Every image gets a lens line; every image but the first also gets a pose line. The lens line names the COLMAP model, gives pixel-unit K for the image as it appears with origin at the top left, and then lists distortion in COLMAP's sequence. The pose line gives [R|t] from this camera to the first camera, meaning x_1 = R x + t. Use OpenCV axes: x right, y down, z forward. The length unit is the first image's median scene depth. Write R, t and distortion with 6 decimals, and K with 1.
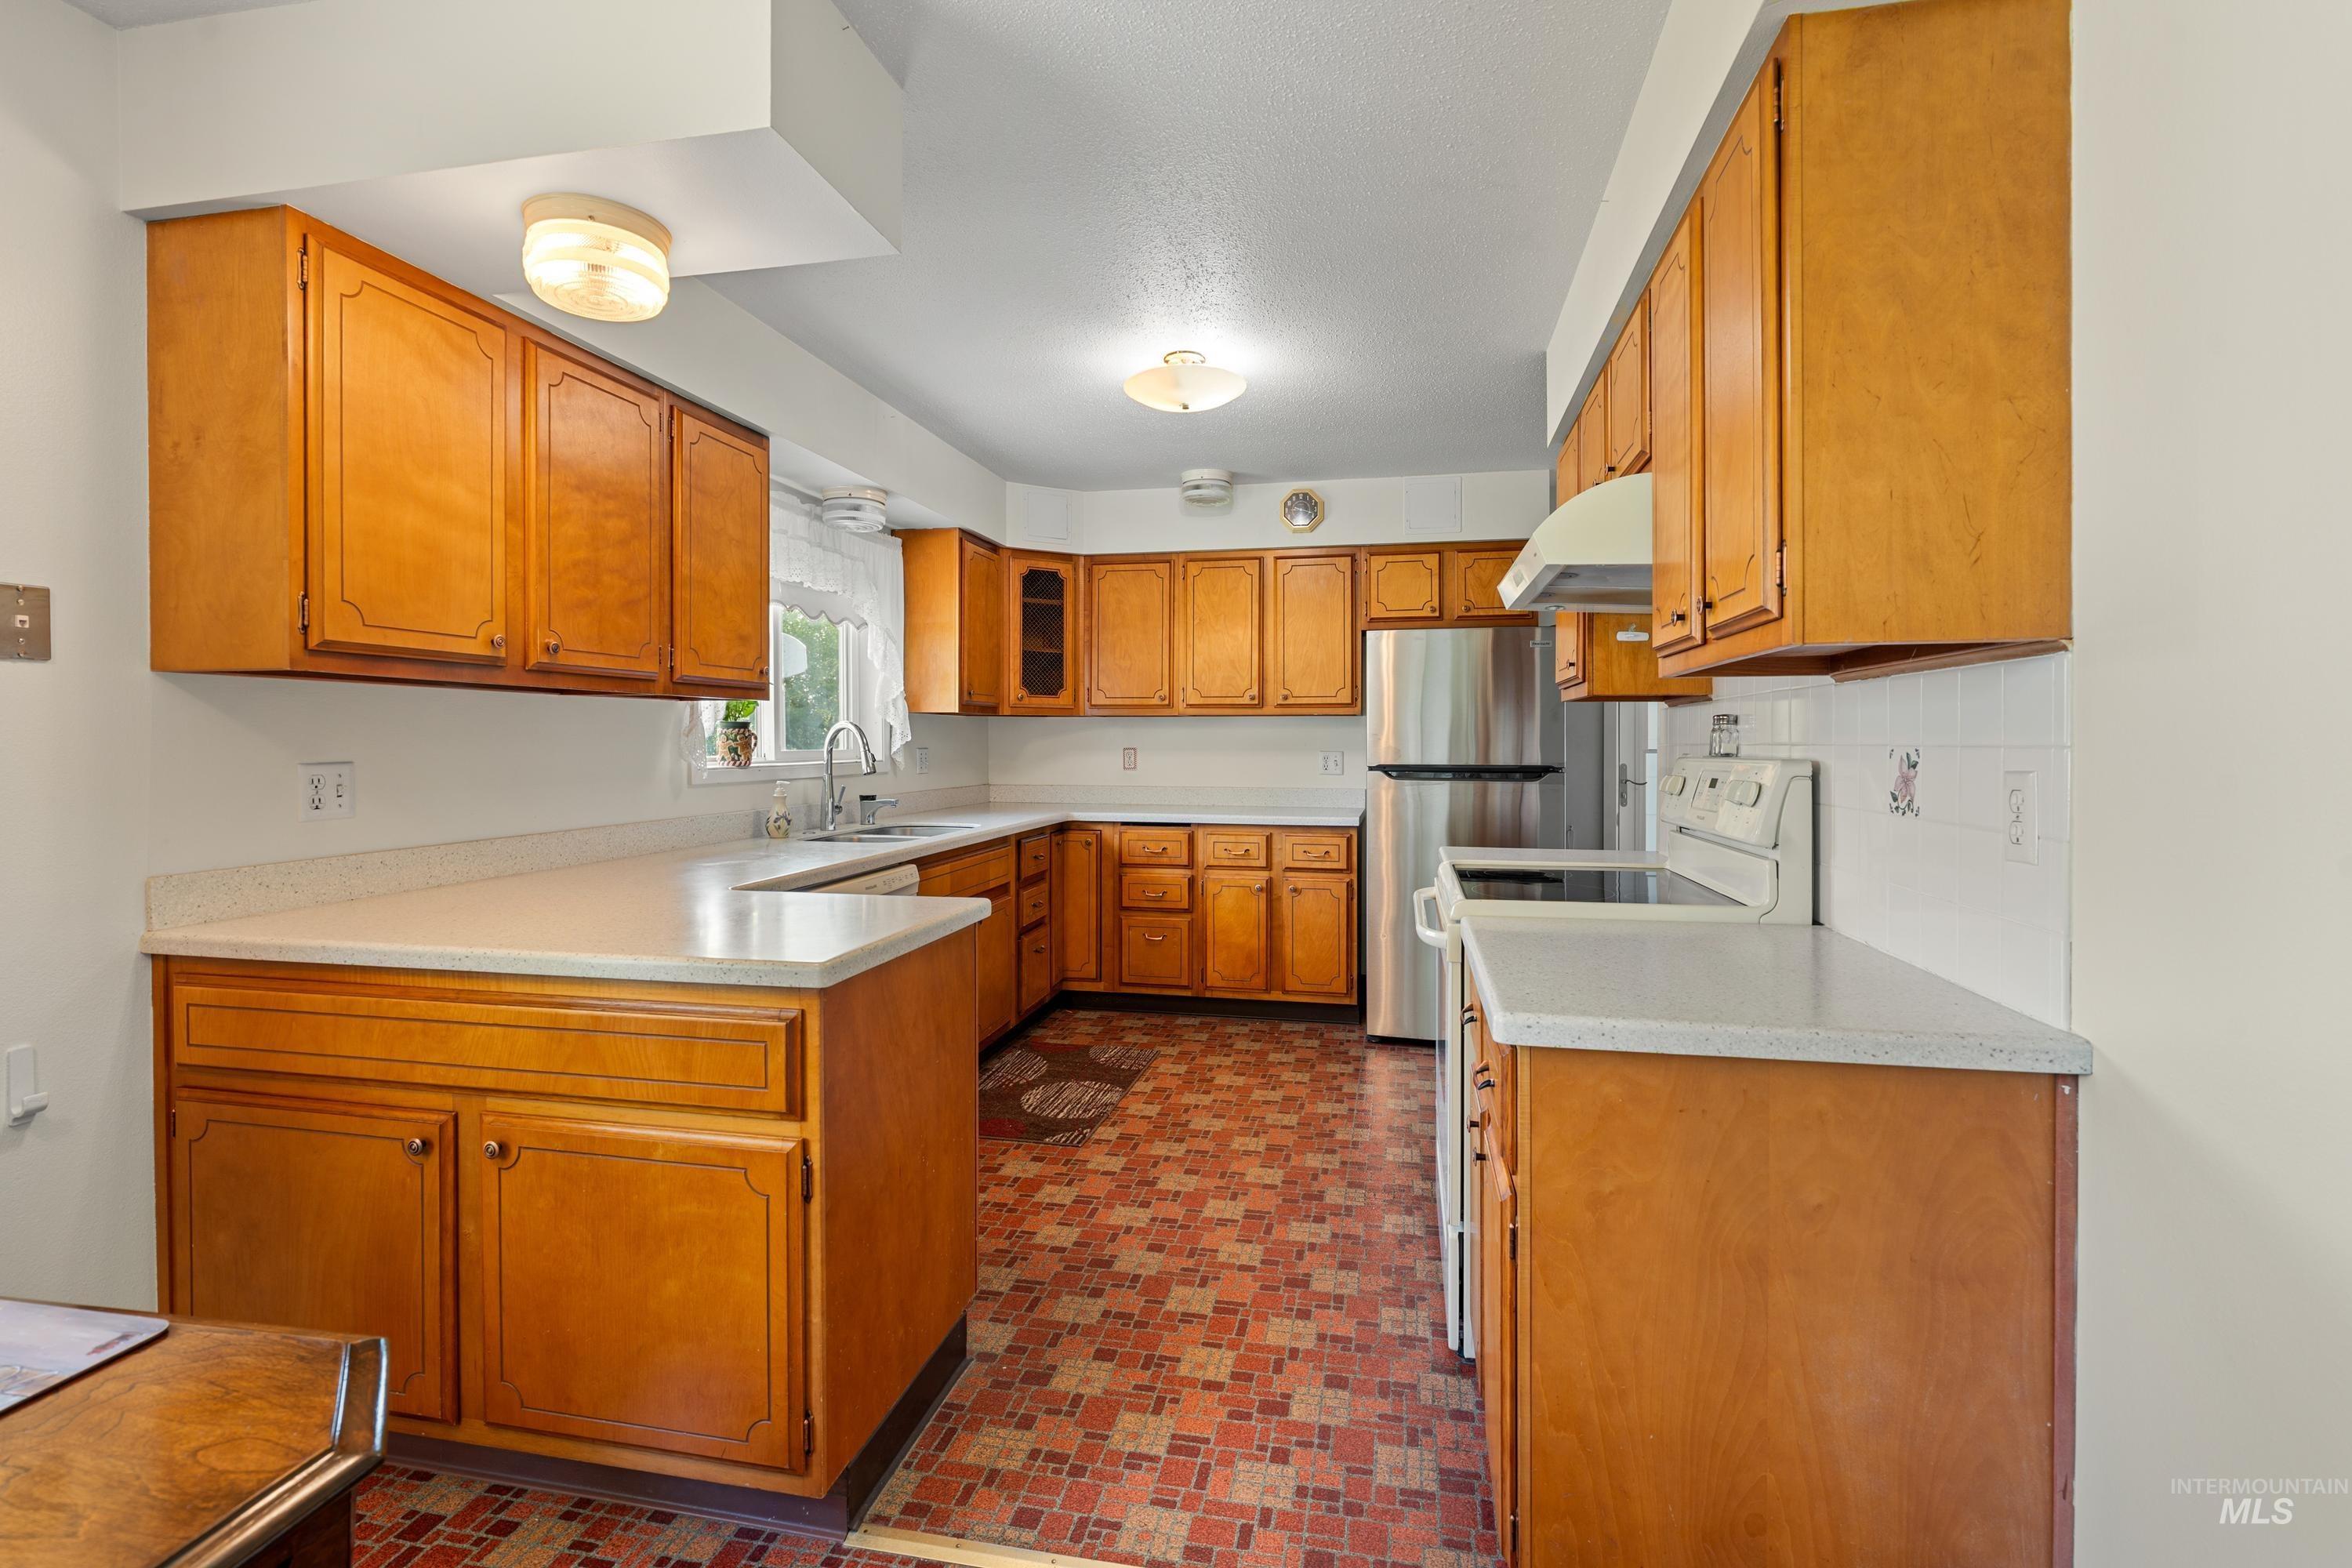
lens RADIAL K [[1064.2, 0, 1176.9], [0, 1064.2, 754.2], [0, 0, 1]] dist [-0.002256, -0.000384]
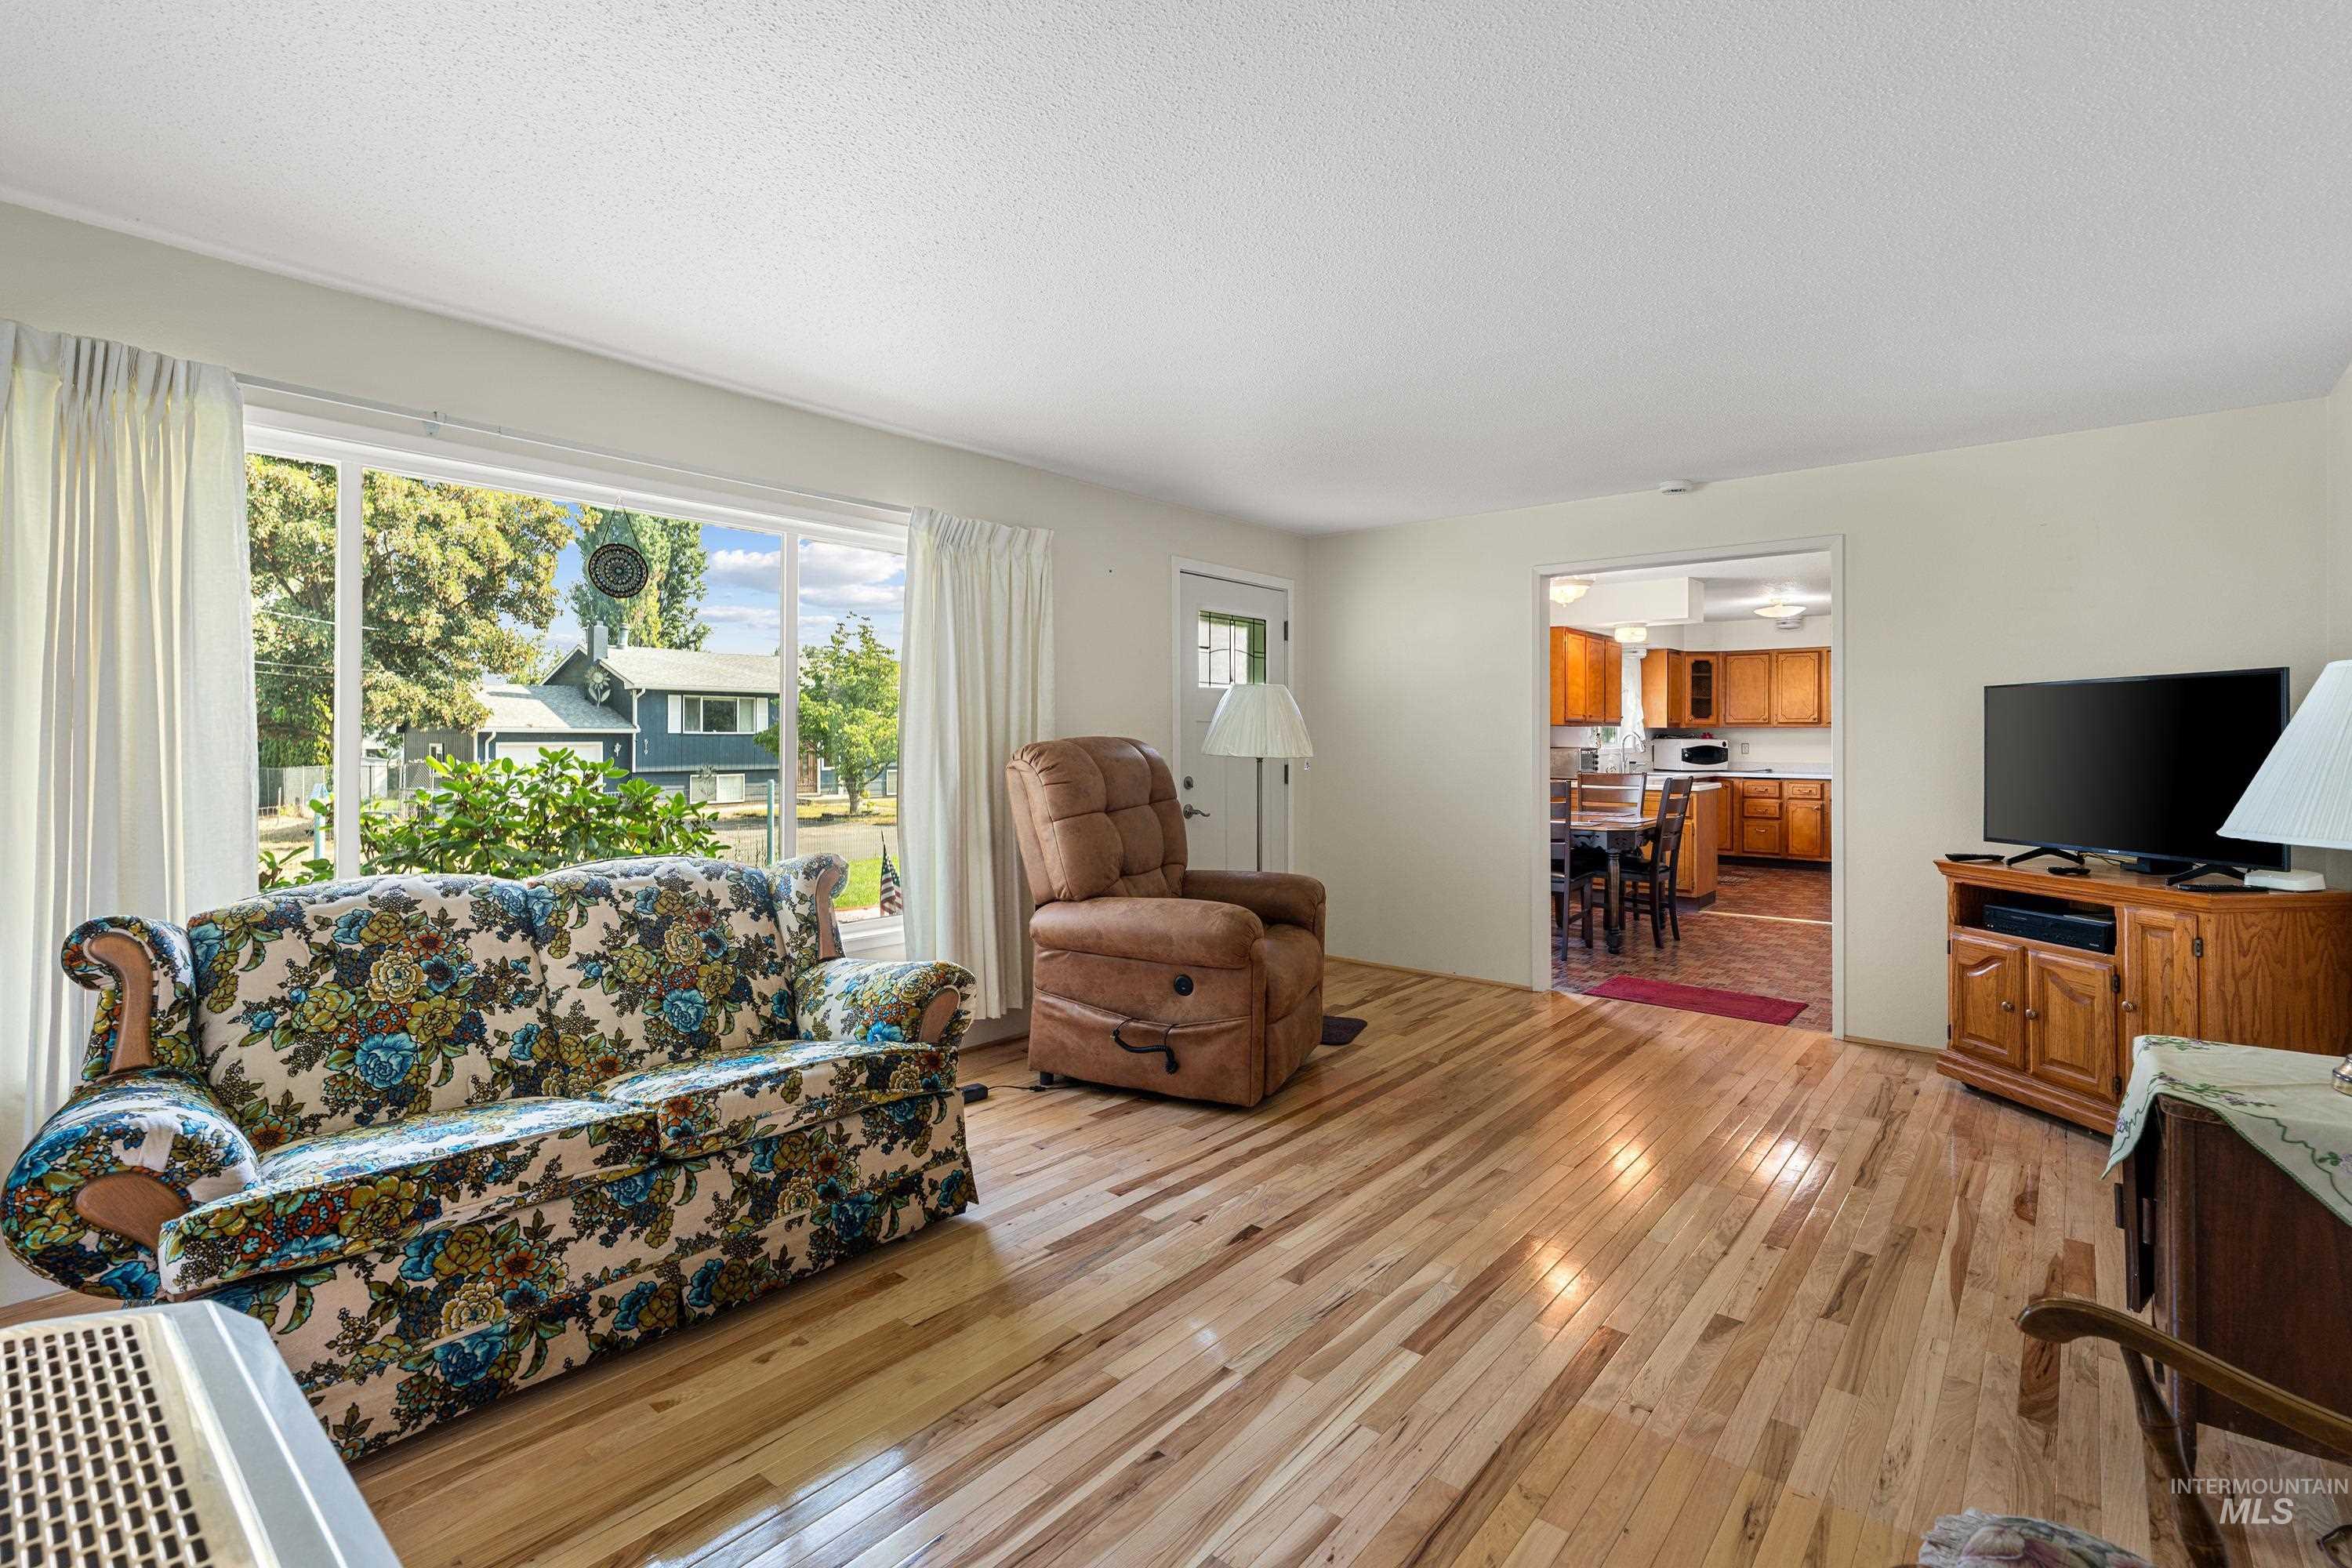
lens RADIAL K [[1073.9, 0, 1176.1], [0, 1073.9, 737.0], [0, 0, 1]] dist [-0.003471, 0.000102]
pose [[0.880862, -0.000083, -0.473374, -0.087617], [-0.006354, 0.999908, -0.011999, 0.037177], [0.473331, 0.013578, 0.880780, -3.565186]]
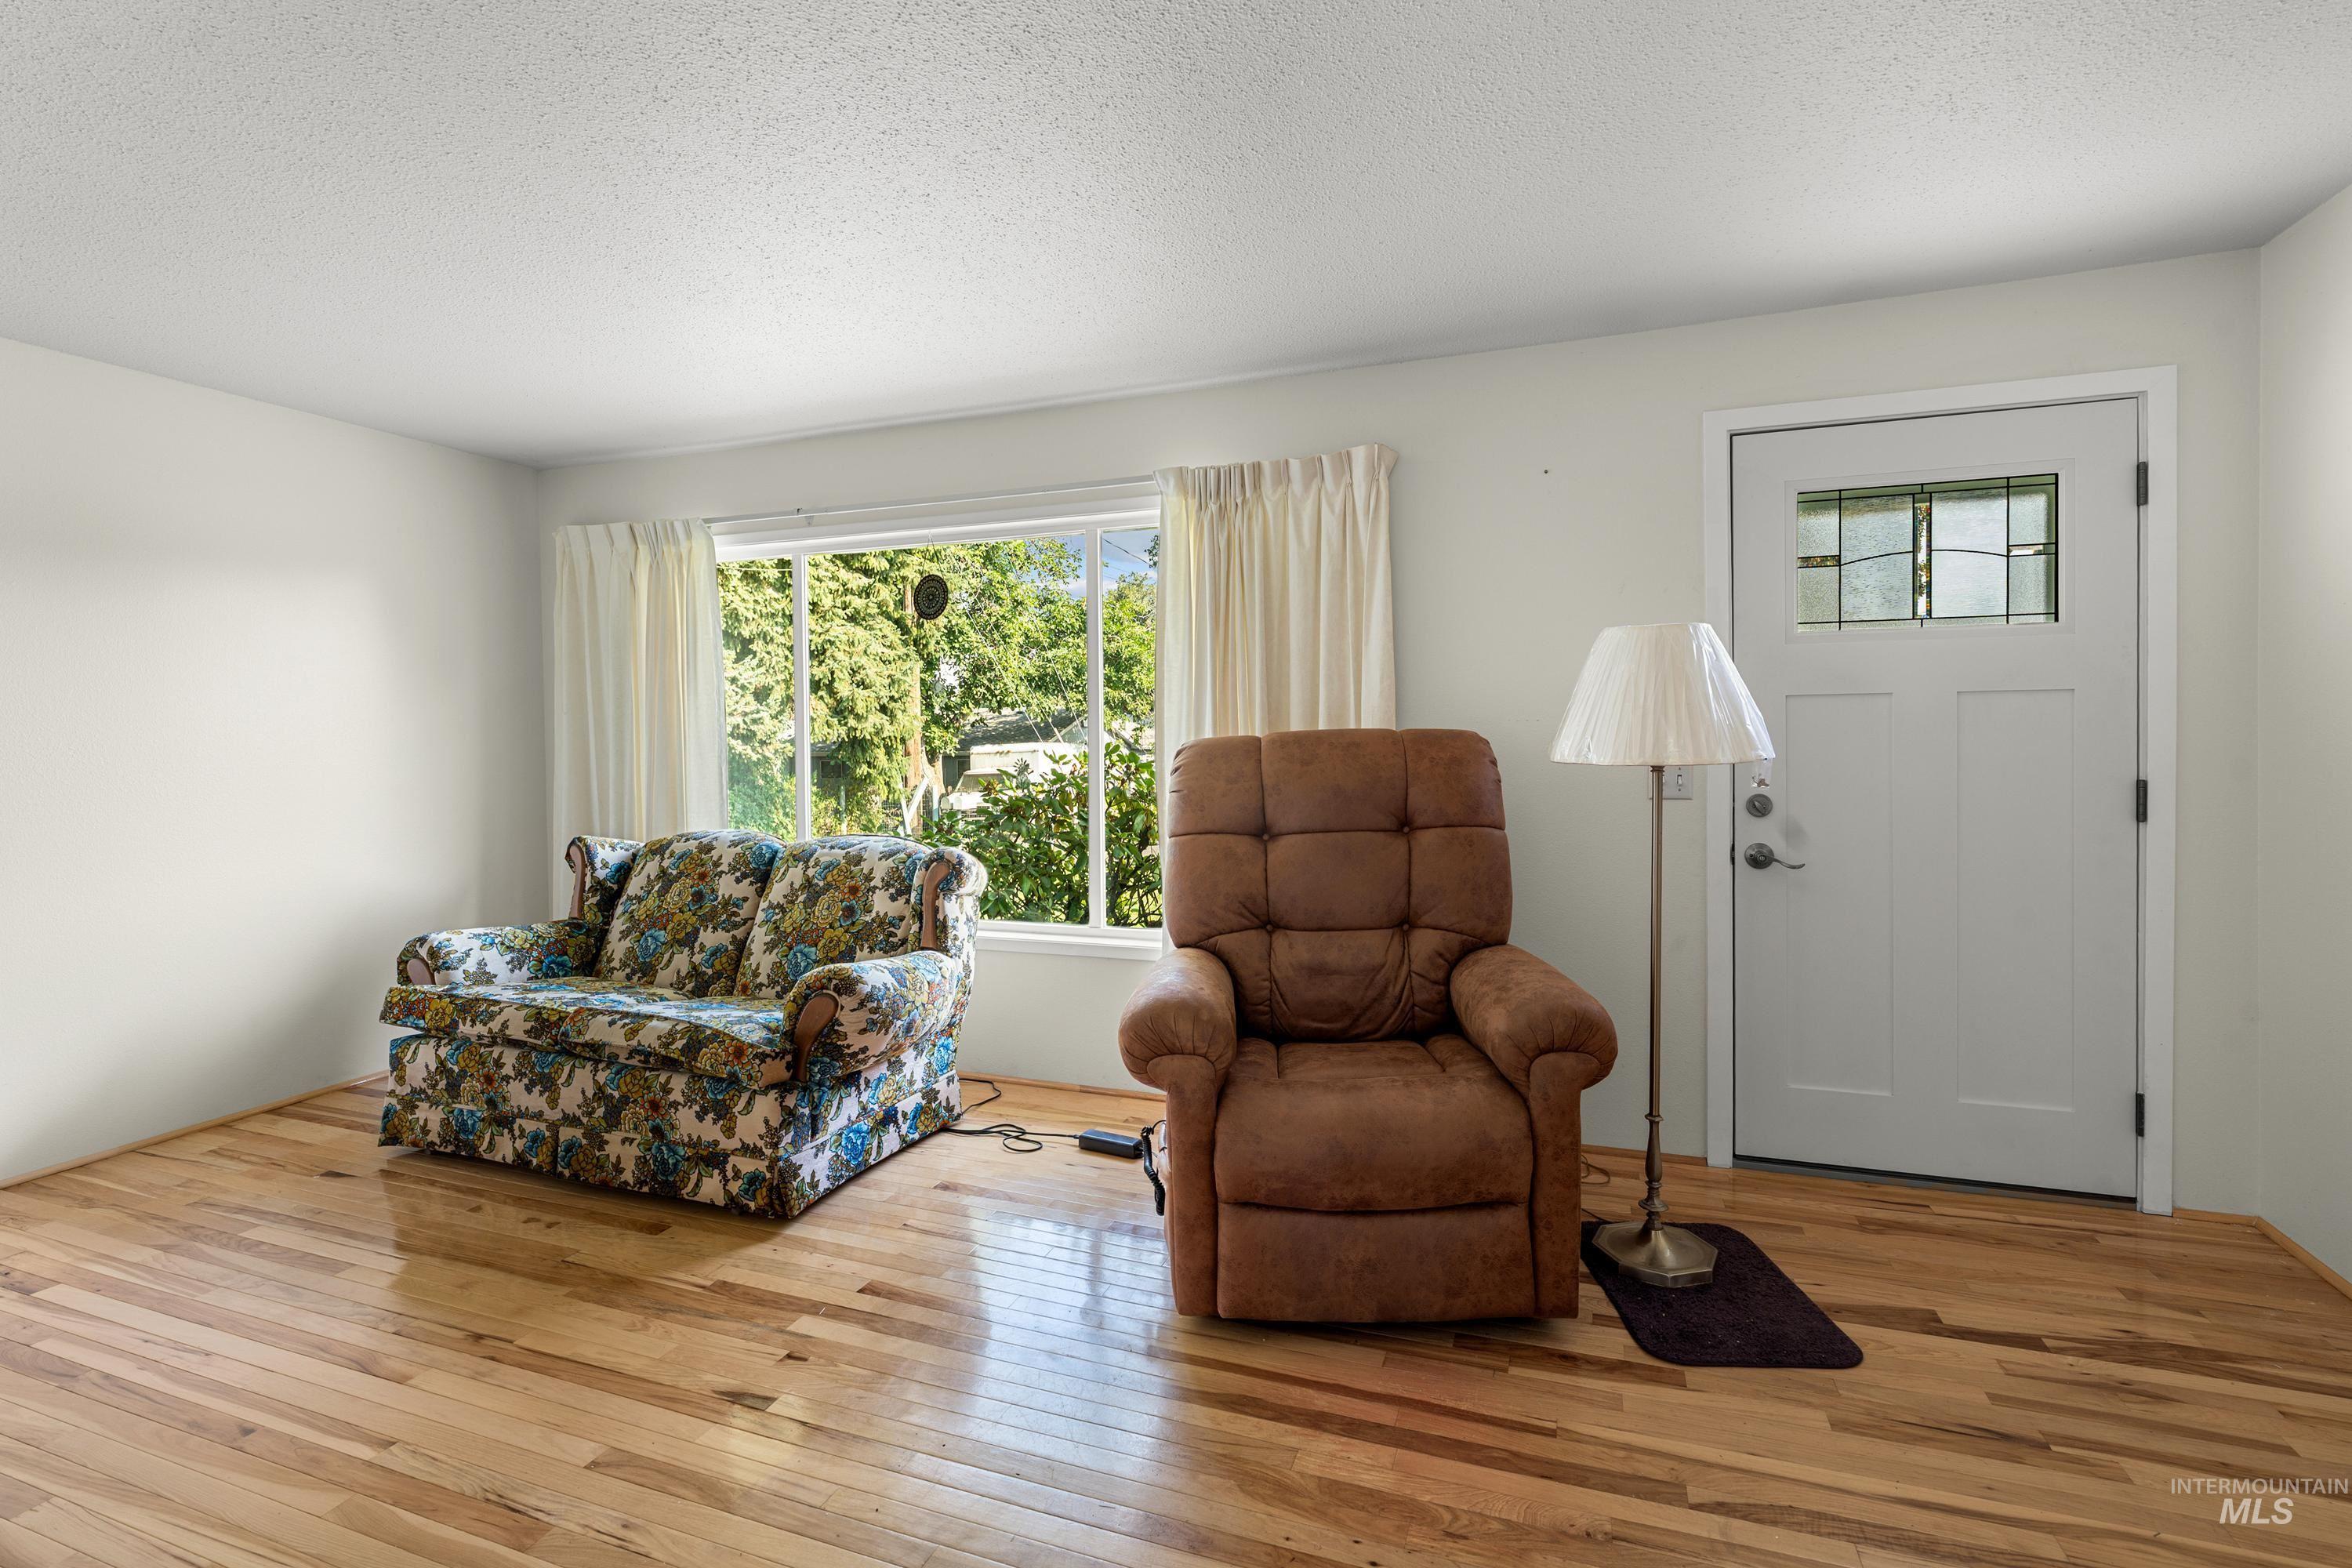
lens RADIAL K [[1073.4, 0, 1185.6], [0, 1073.4, 754.8], [0, 0, 1]] dist [-0.002345, 0.000296]
pose [[-0.143722, 0.019040, -0.989435, 0.282533], [-0.000932, 0.999812, 0.019375, 0.018624], [0.989618, 0.003707, -0.143678, -1.756601]]
